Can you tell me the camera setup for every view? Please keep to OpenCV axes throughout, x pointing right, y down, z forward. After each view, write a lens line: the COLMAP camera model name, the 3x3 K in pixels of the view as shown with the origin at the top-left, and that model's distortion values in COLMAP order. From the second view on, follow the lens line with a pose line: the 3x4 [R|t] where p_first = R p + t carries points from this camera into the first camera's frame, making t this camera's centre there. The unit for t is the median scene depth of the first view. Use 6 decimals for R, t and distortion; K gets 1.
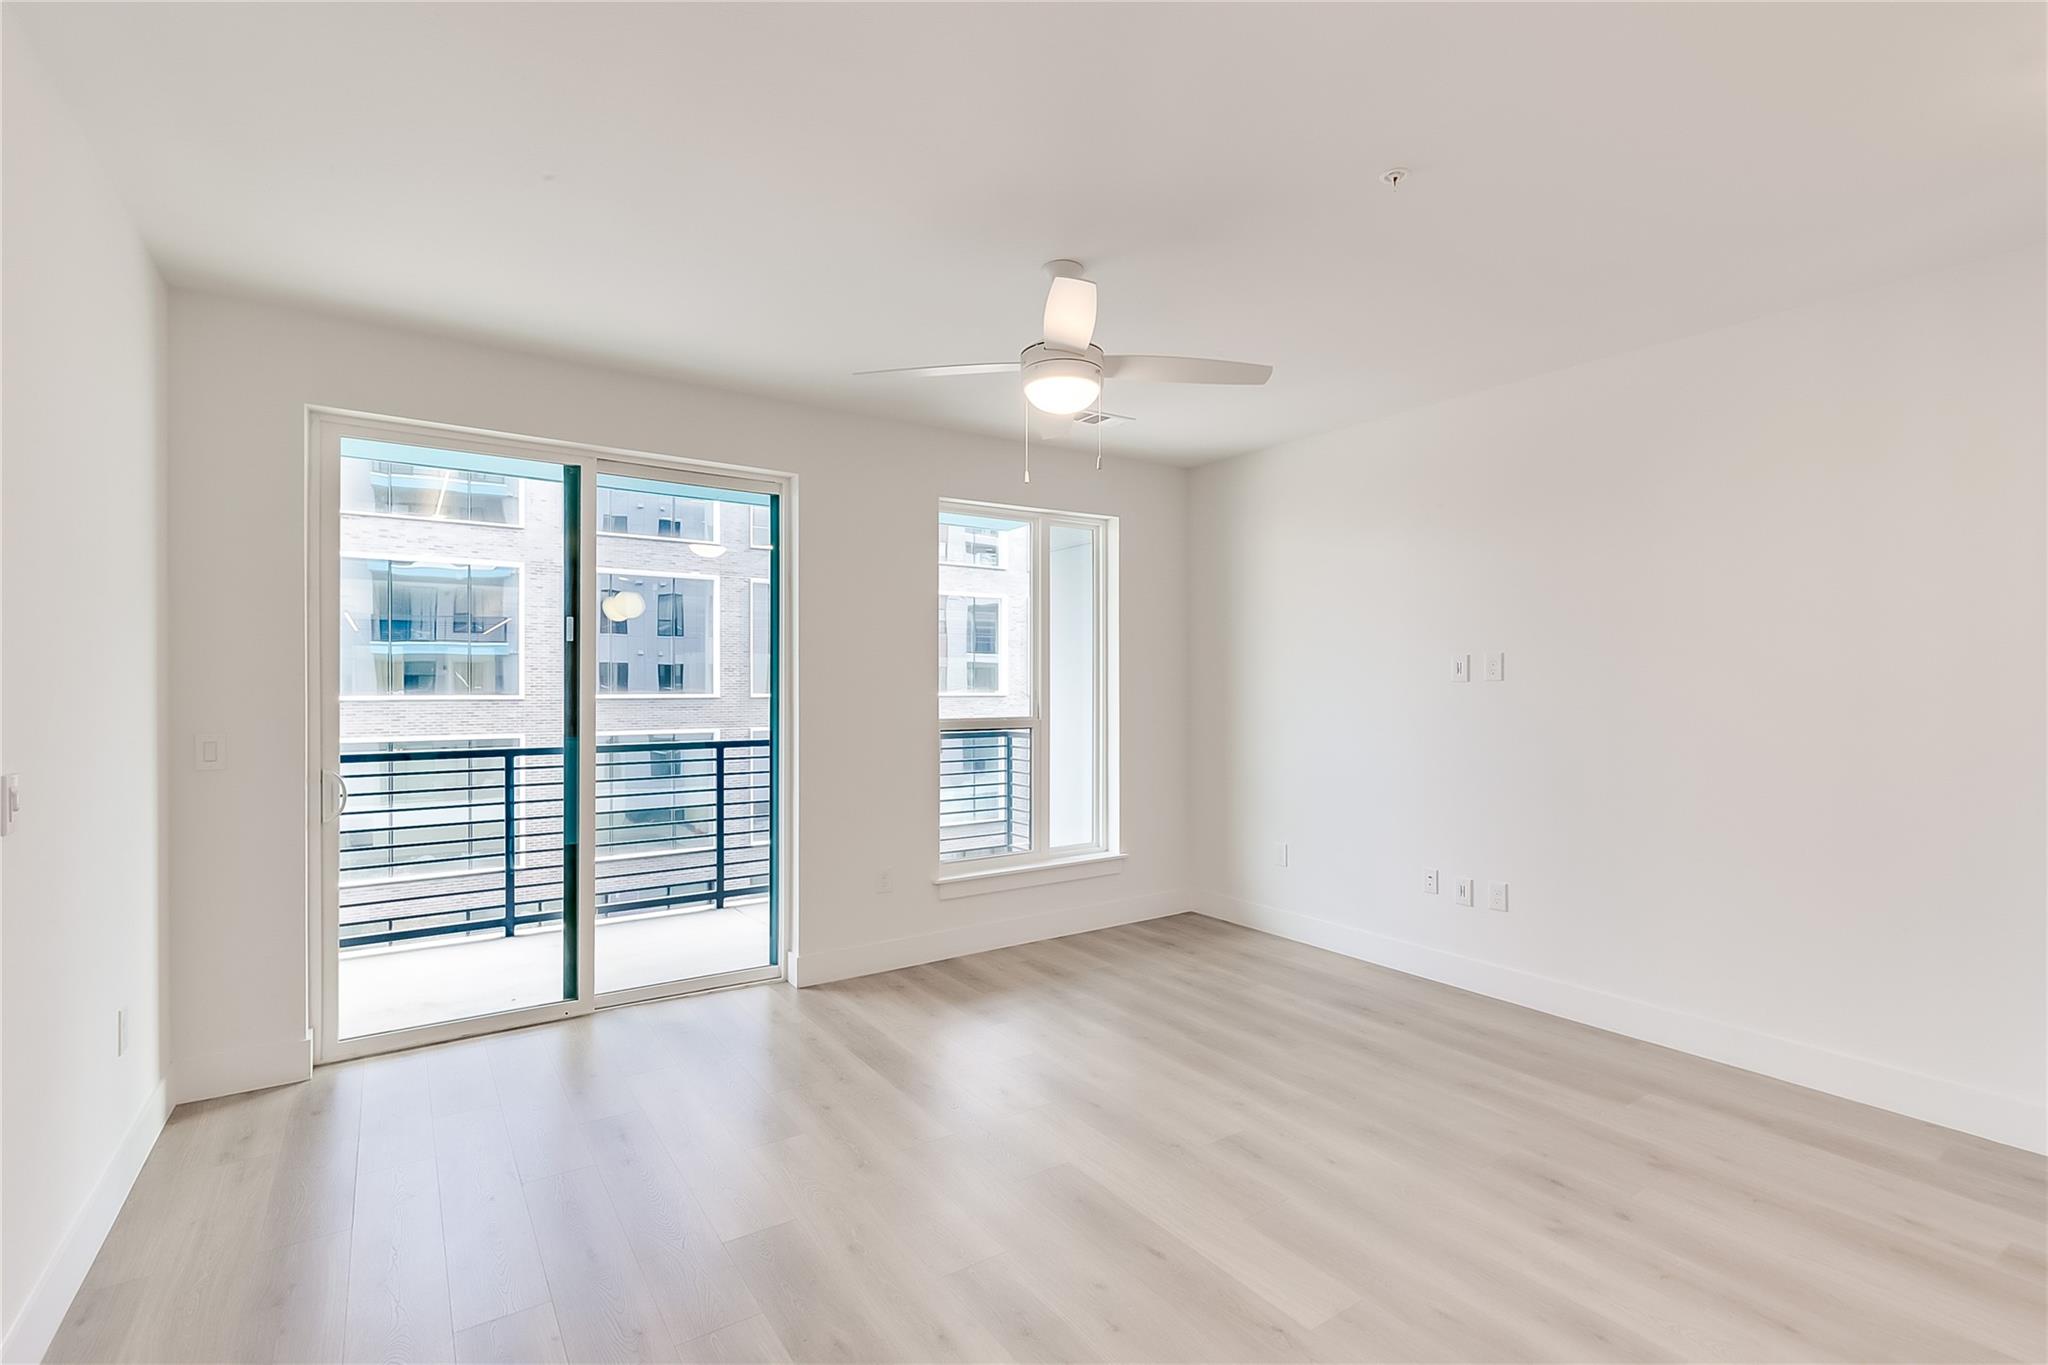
lens RADIAL K [[923.7, 0, 1028.7], [0, 923.7, 689.6], [0, 0, 1]] dist [0.008928, -0.003775]
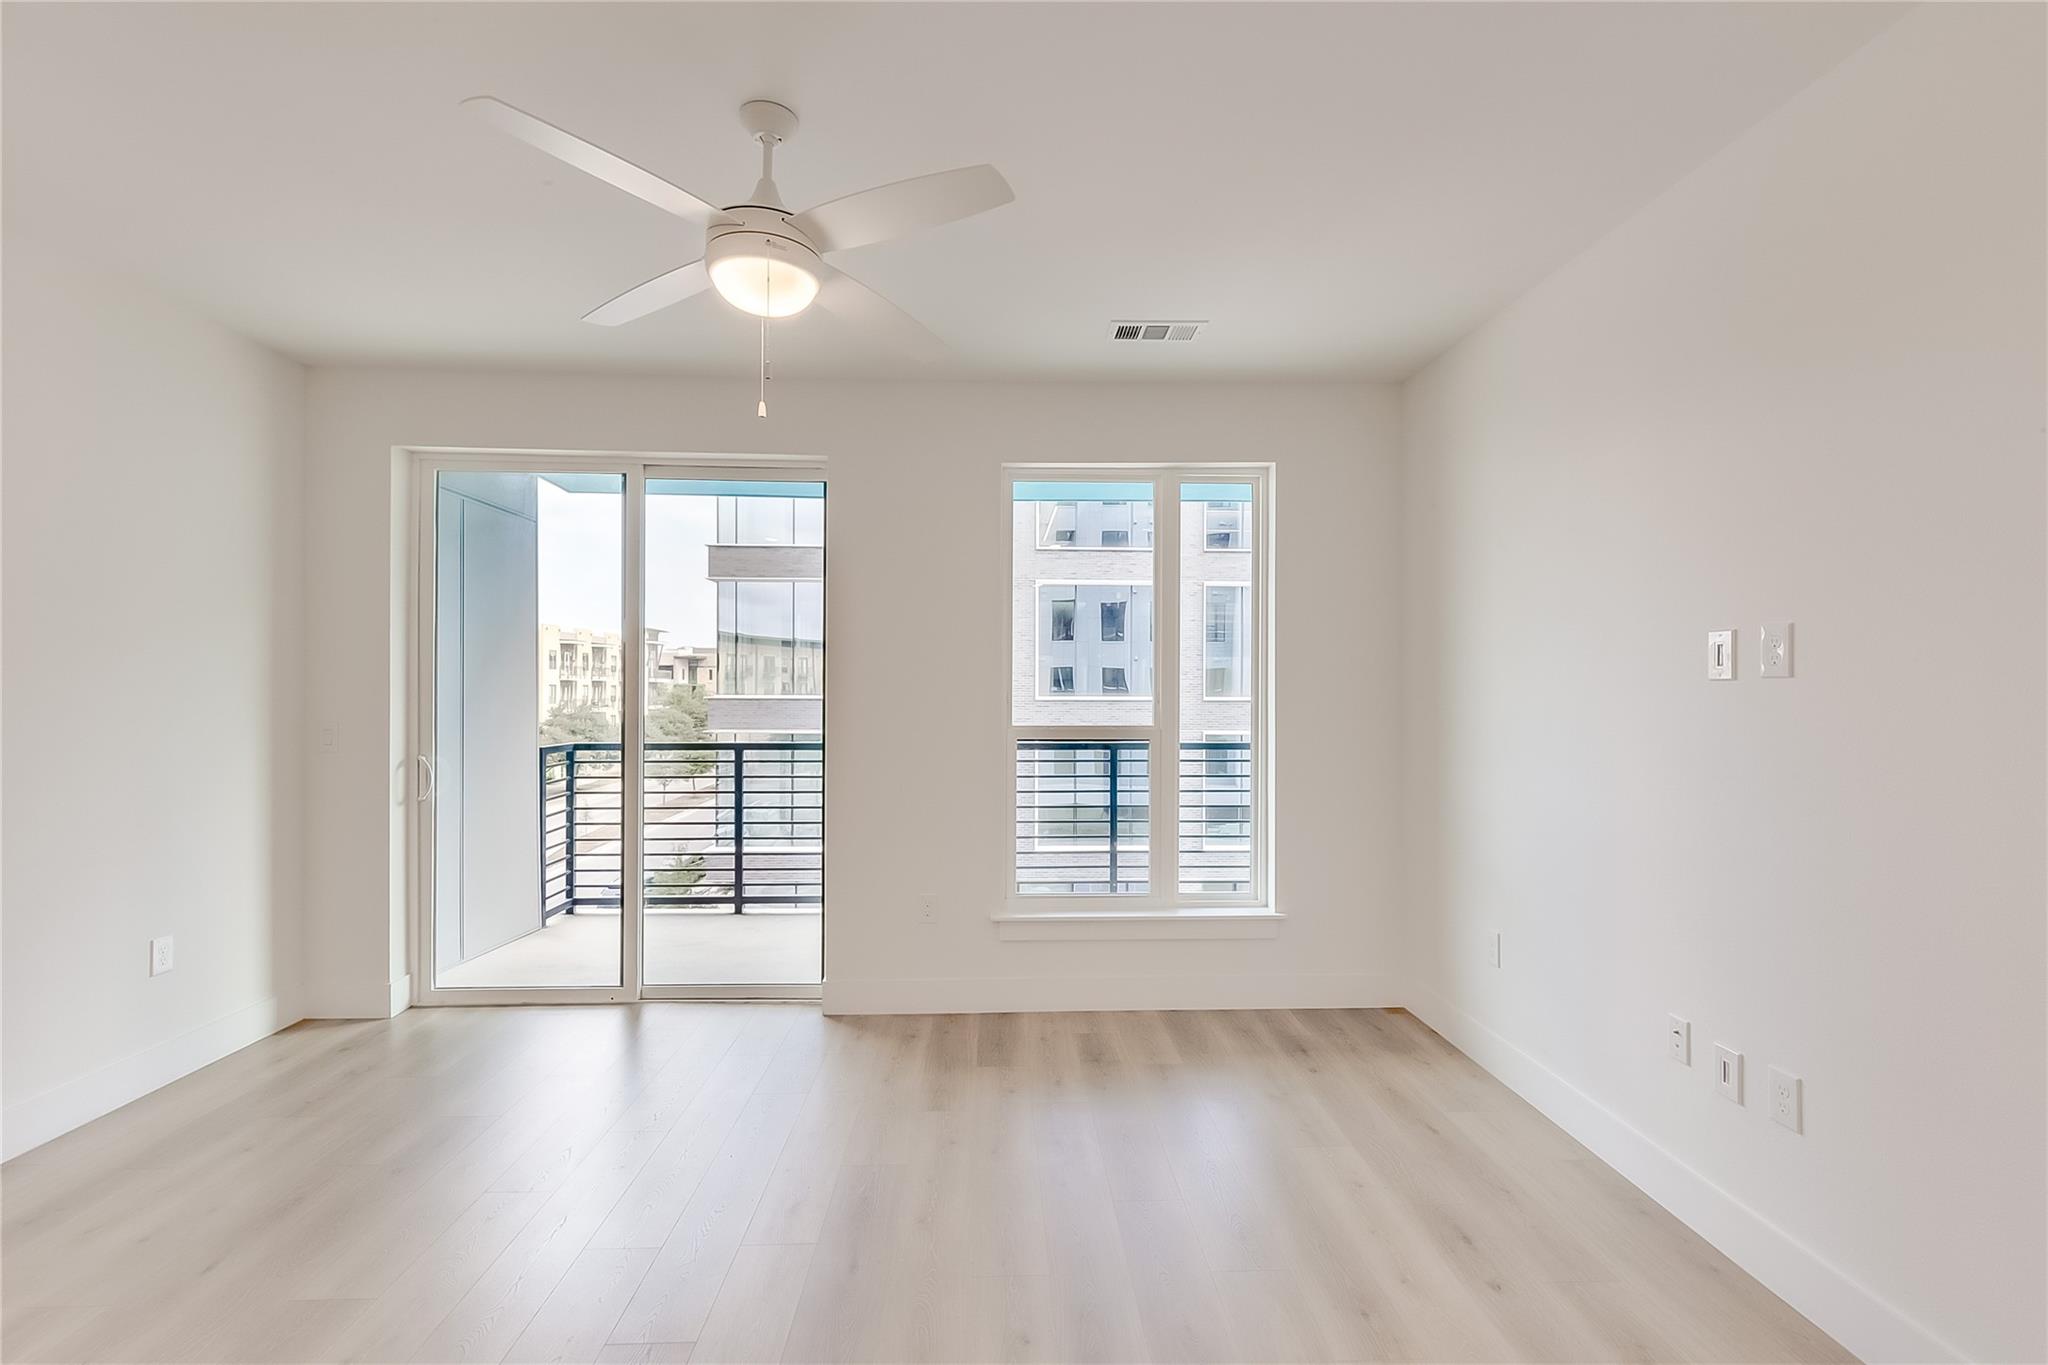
lens RADIAL K [[923.7, 0, 1032.3], [0, 923.7, 685.8], [0, 0, 1]] dist [0.008928, -0.003775]
pose [[0.847316, 0.002084, -0.531084, 0.380545], [-0.006640, 0.999956, -0.006670, 0.001012], [0.531047, 0.009179, 0.847293, 0.304366]]
